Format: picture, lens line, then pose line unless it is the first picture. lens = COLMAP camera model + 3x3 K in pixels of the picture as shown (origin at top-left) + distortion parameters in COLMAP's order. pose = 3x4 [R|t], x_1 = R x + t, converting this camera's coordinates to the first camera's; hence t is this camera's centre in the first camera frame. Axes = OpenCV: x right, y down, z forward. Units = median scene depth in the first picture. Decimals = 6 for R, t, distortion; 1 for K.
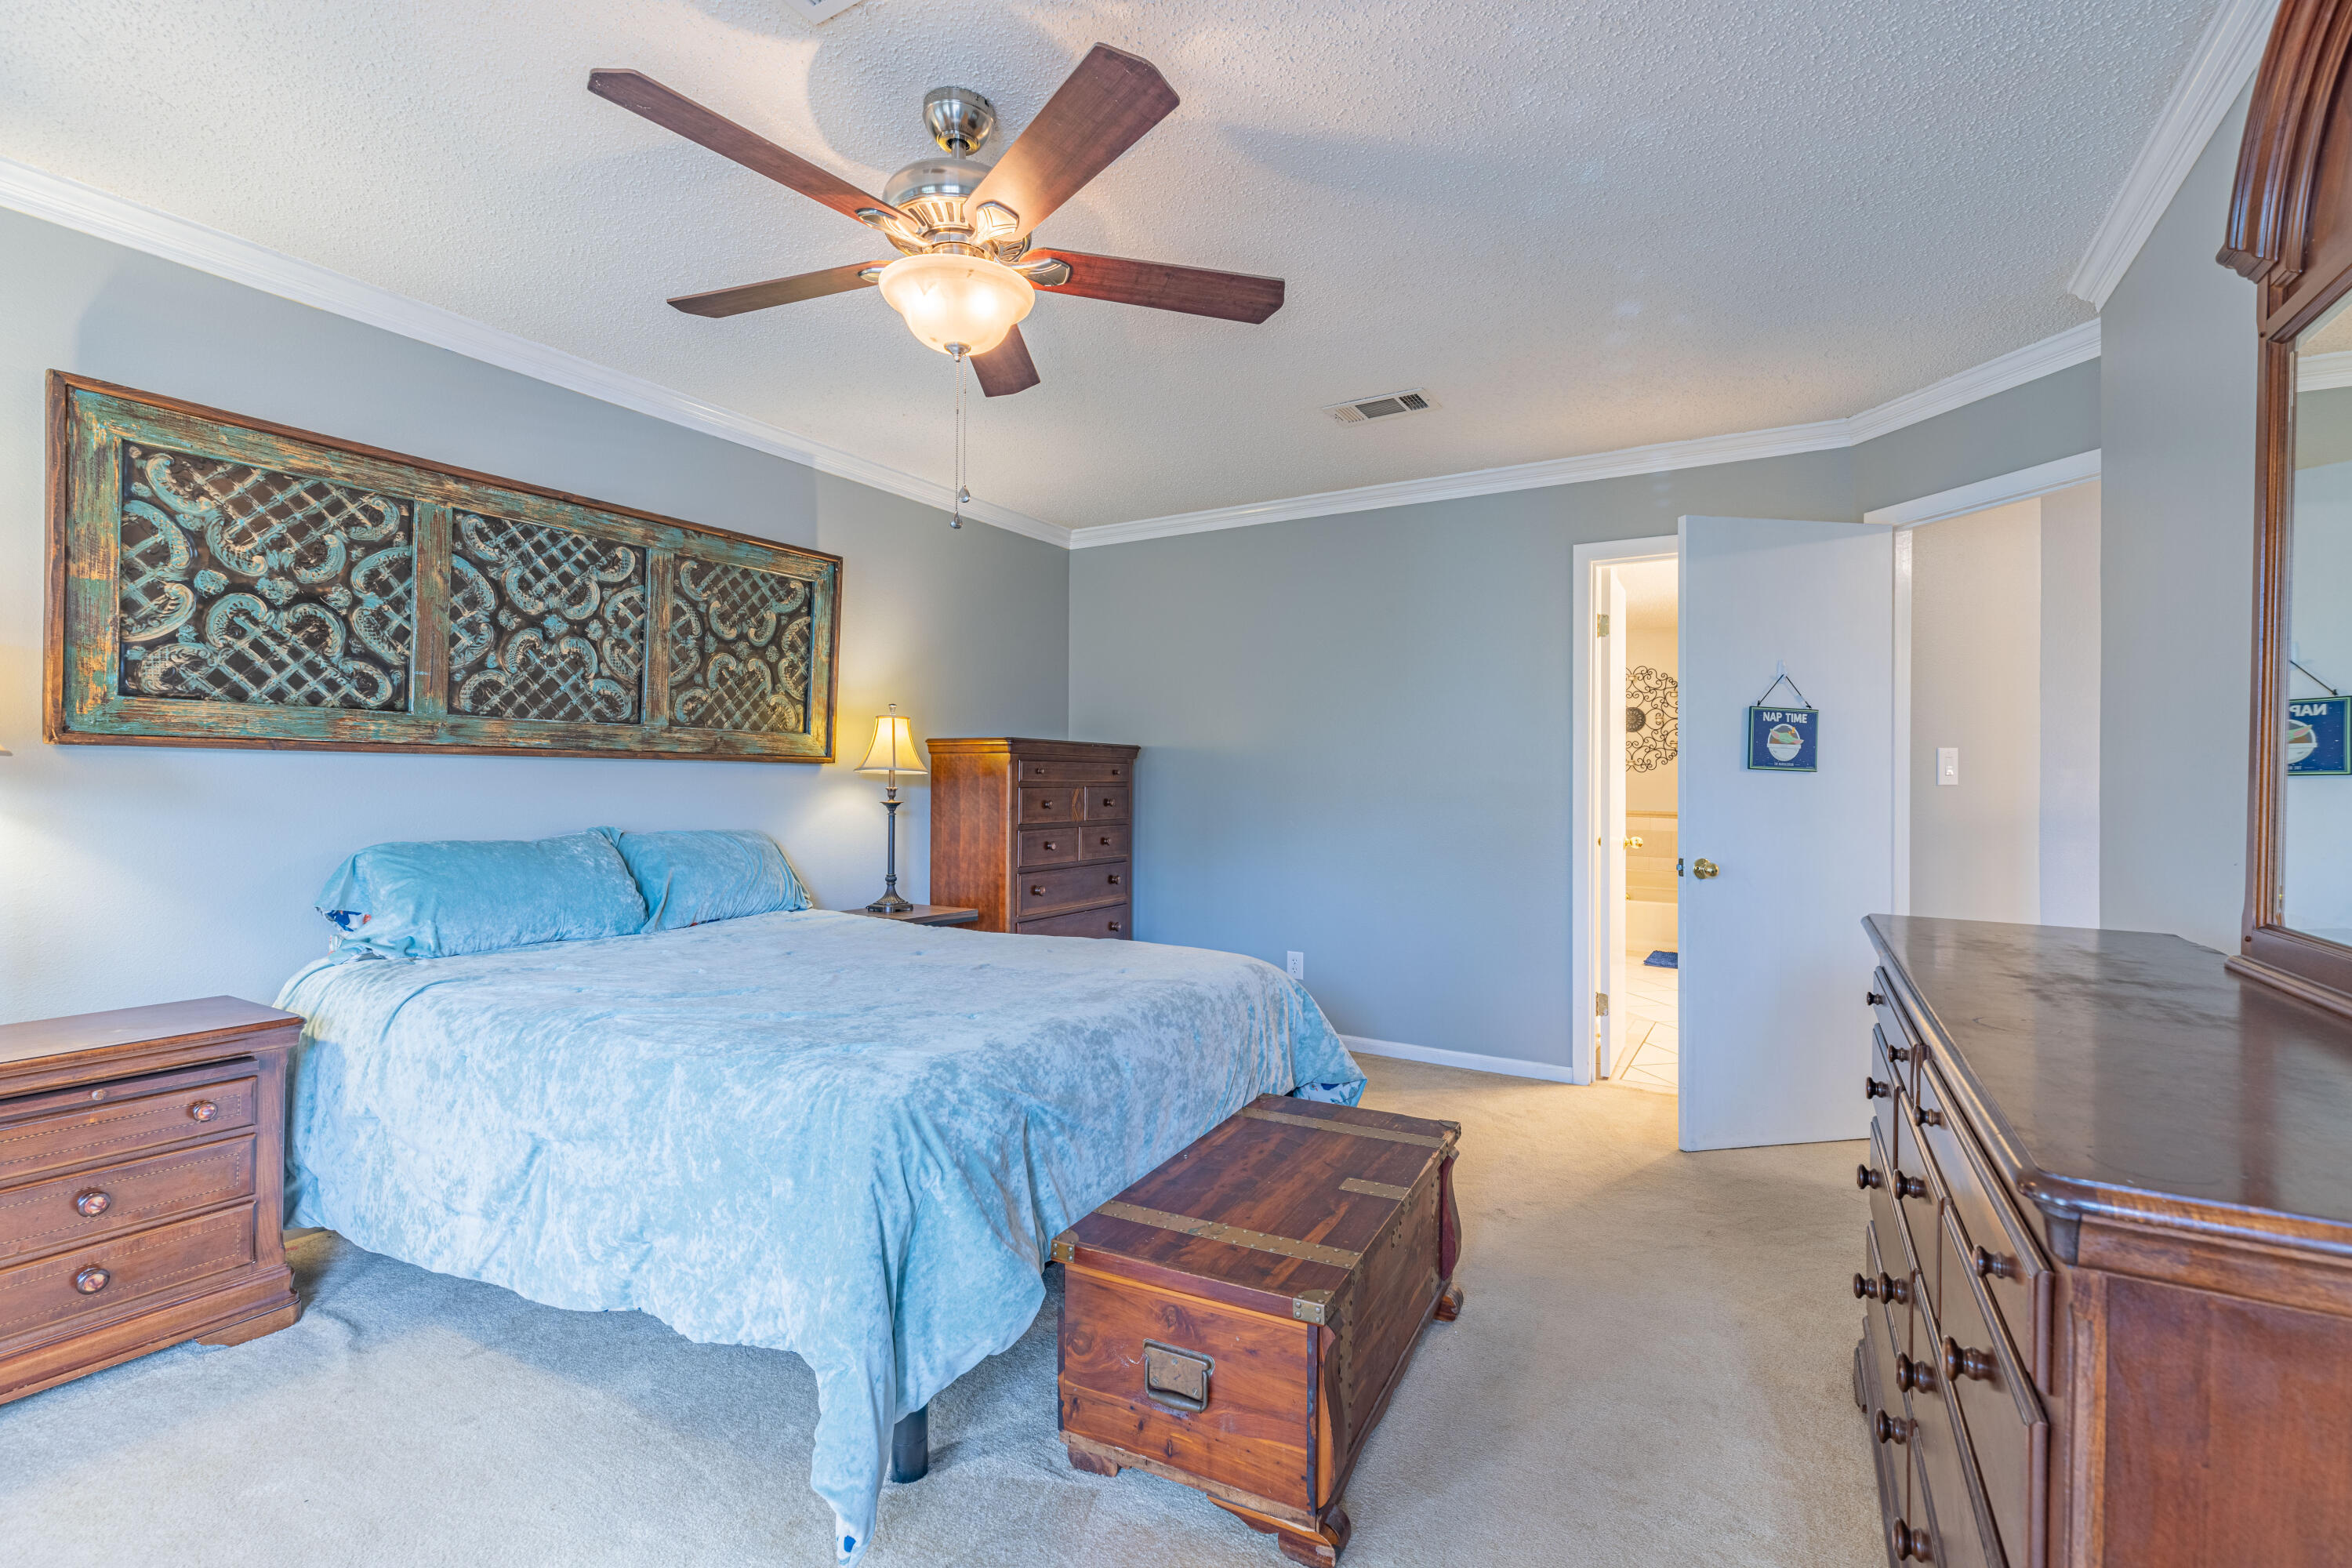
lens RADIAL K [[1149.7, 0, 1167.7], [0, 1149.7, 783.1], [0, 0, 1]] dist [-0.001297, -0.000060]
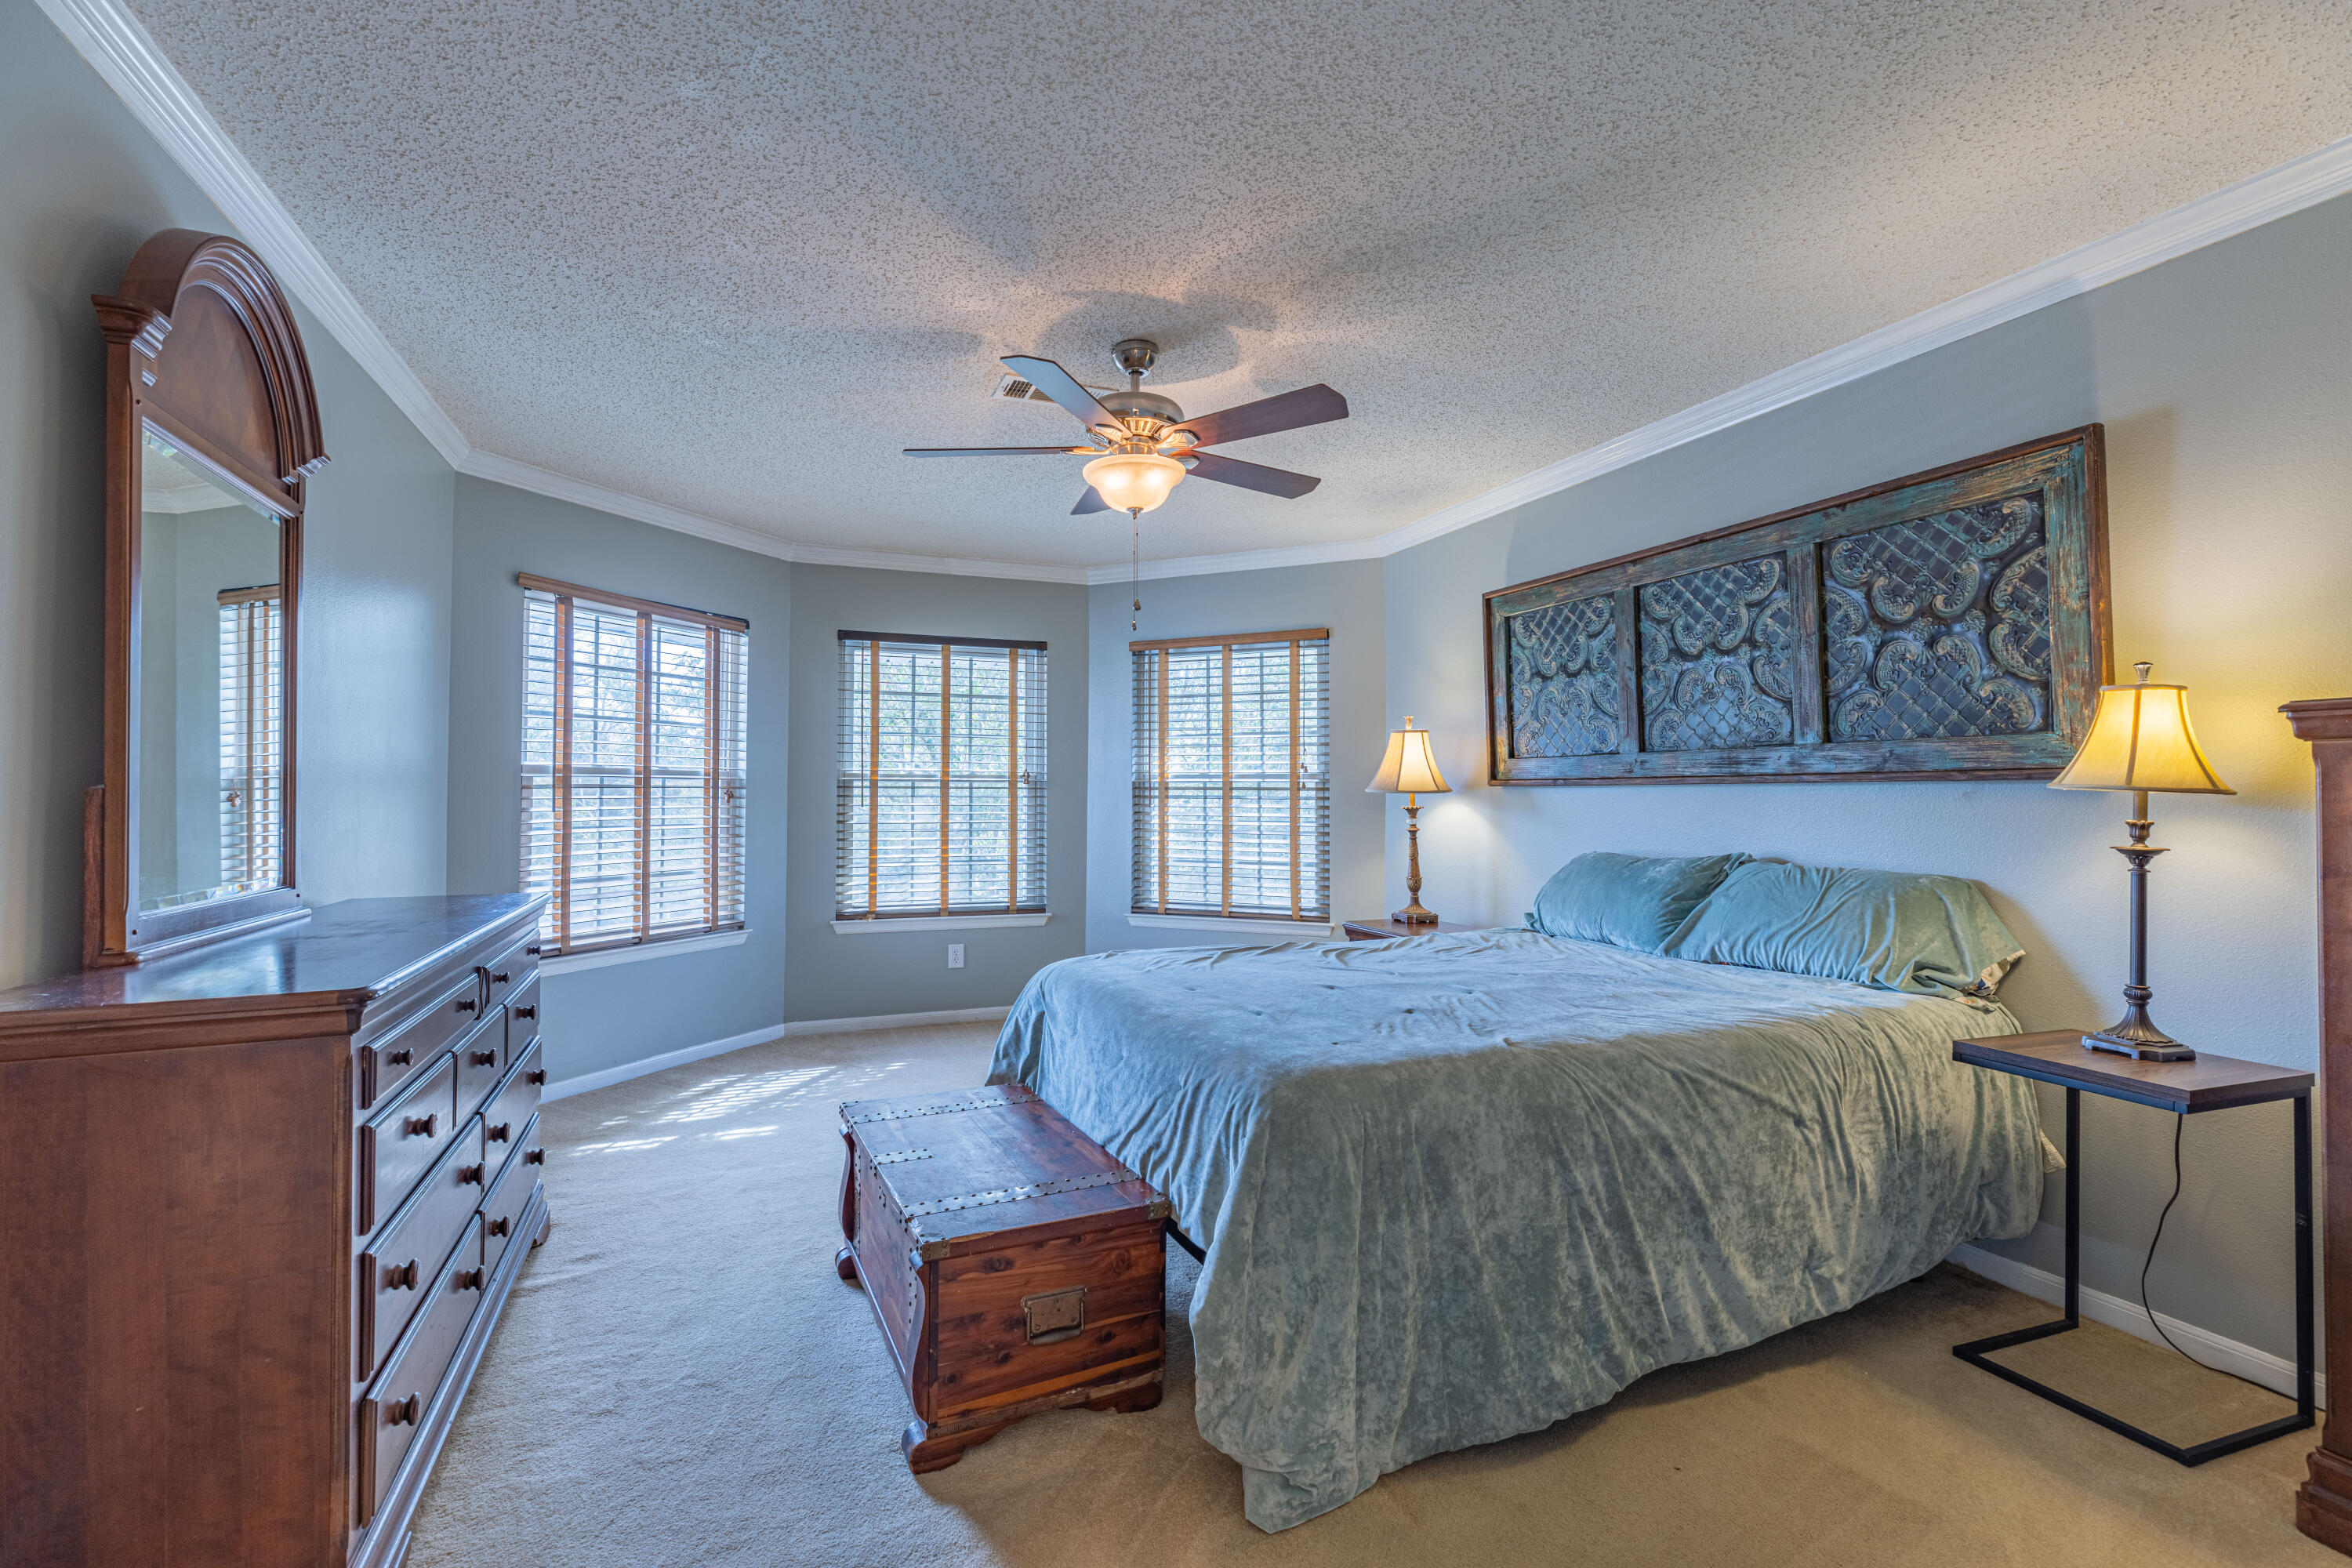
lens RADIAL K [[1149.7, 0, 1165.5], [0, 1149.7, 783.8], [0, 0, 1]] dist [-0.001297, -0.000060]
pose [[-0.664197, -0.010527, -0.747483, 0.574470], [-0.000704, 0.999909, -0.013457, -0.007480], [0.747557, -0.008411, -0.664144, 1.285324]]
